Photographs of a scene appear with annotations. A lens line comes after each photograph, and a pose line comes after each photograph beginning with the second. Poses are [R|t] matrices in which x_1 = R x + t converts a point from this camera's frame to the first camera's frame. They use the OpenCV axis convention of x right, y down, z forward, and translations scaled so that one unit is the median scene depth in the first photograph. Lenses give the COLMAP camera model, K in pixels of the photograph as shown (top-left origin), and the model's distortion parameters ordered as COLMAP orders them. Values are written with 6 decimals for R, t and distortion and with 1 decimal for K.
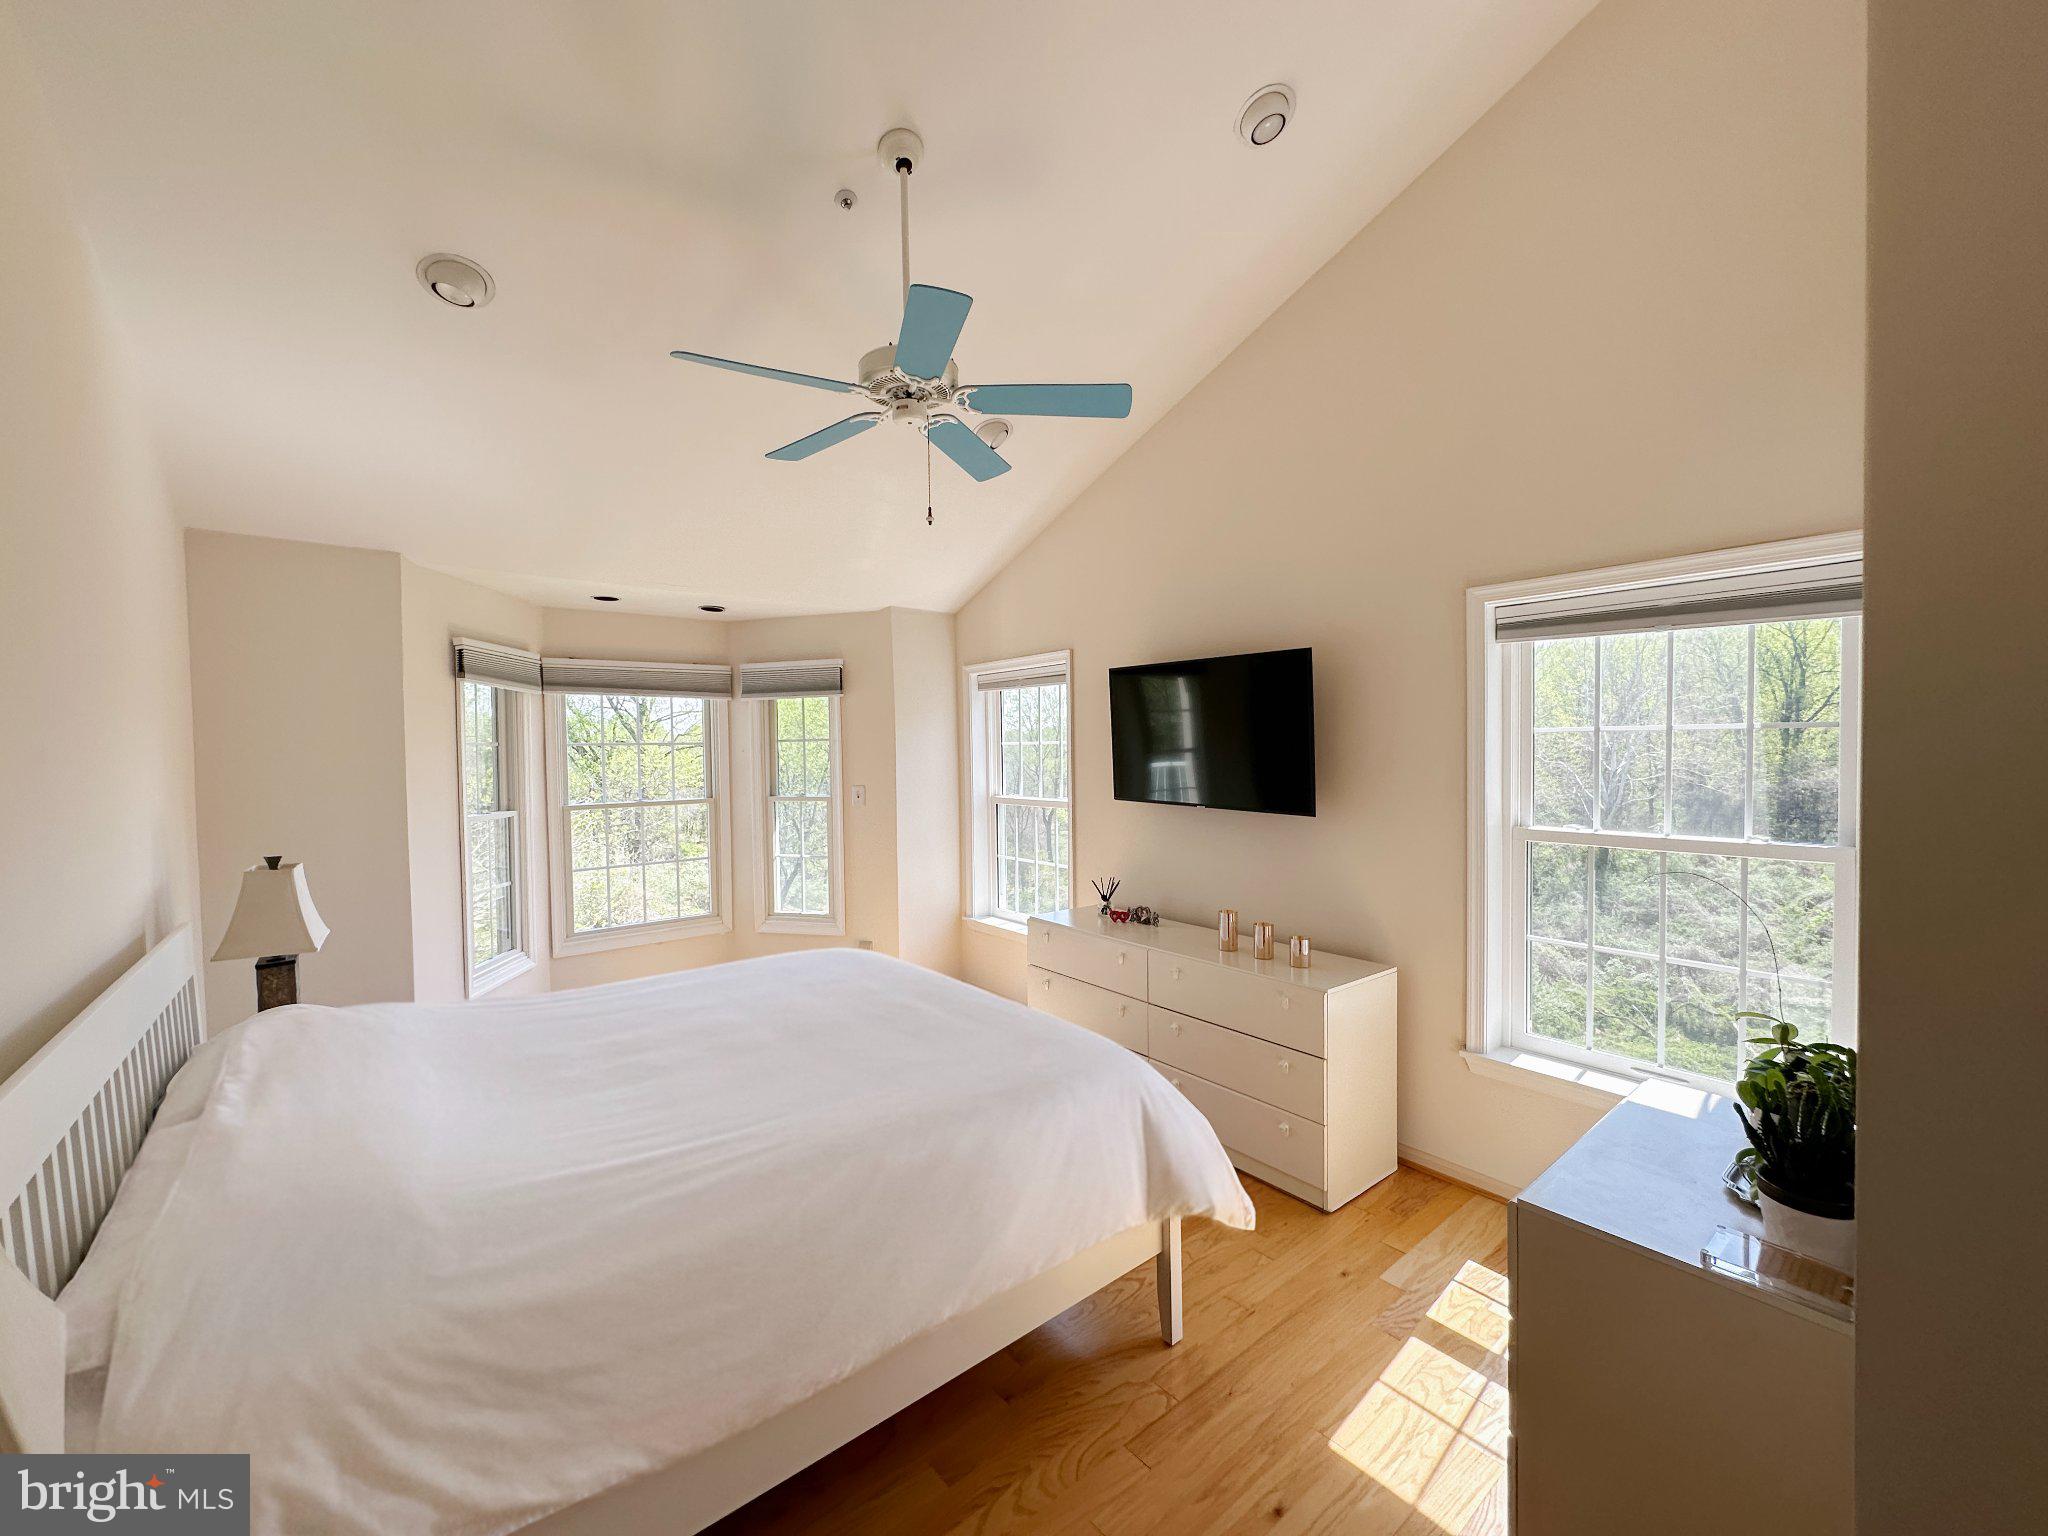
lens RADIAL K [[821.4, 0, 1022.4], [0, 821.4, 774.5], [0, 0, 1]] dist [-0.000910, -0.000024]
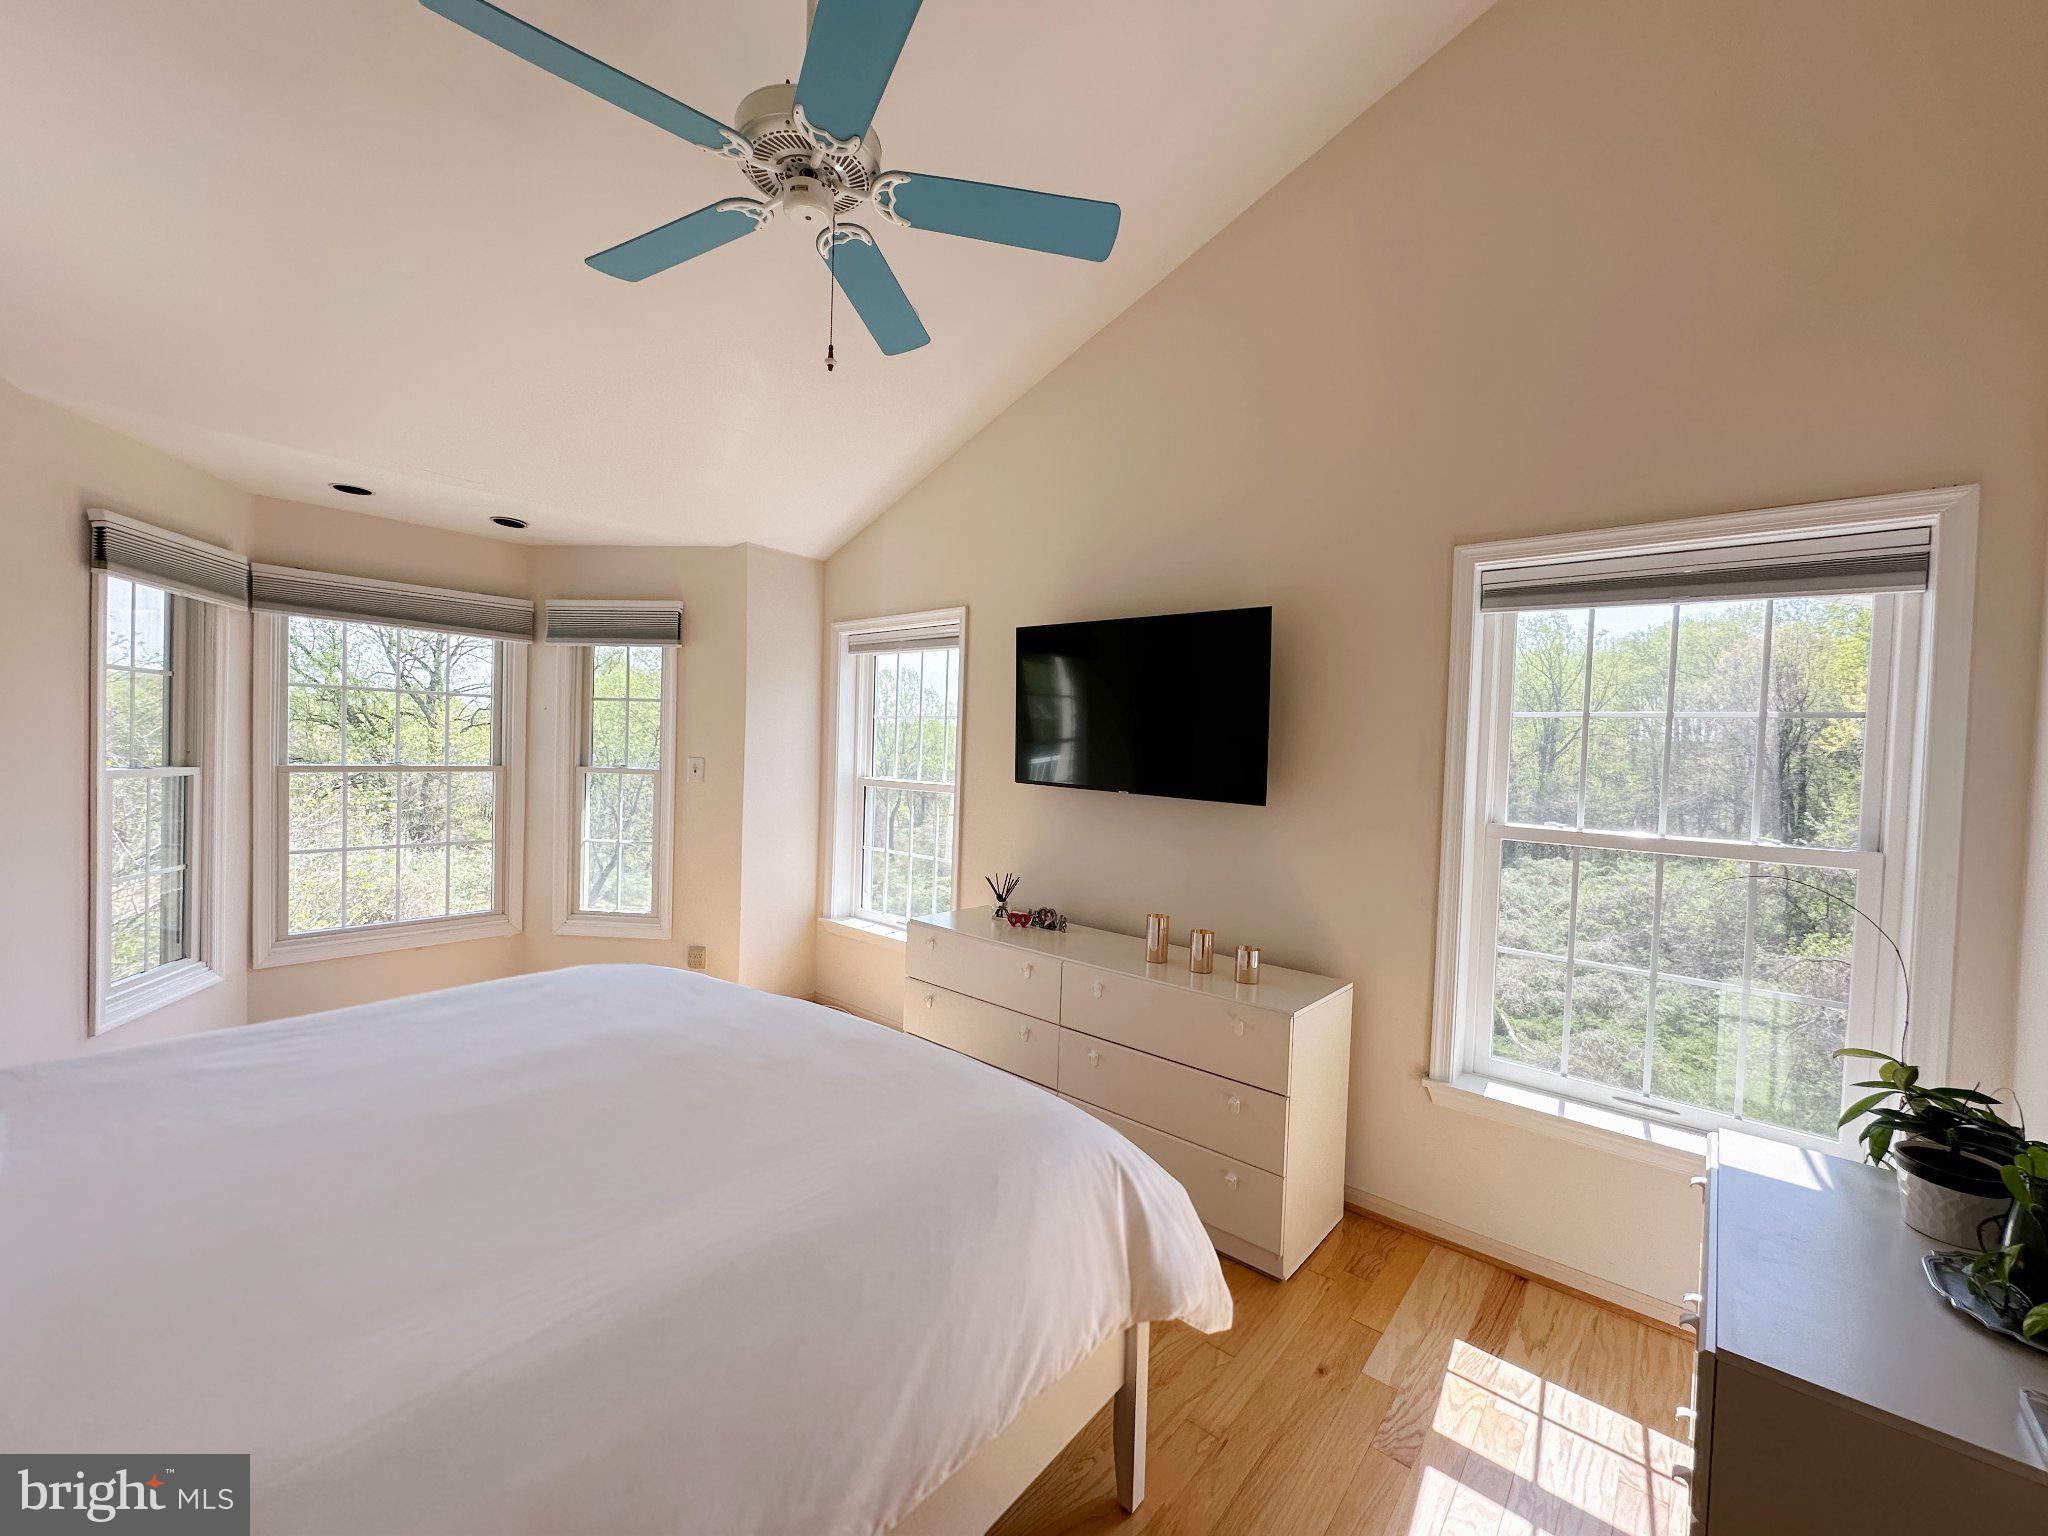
lens RADIAL K [[821.4, 0, 1022.4], [0, 821.4, 774.5], [0, 0, 1]] dist [-0.000910, -0.000024]
pose [[0.981257, 0.040528, 0.188391, -0.044354], [-0.040815, 0.999164, -0.002356, 0.025691], [-0.188329, -0.005377, 0.982091, 0.173383]]
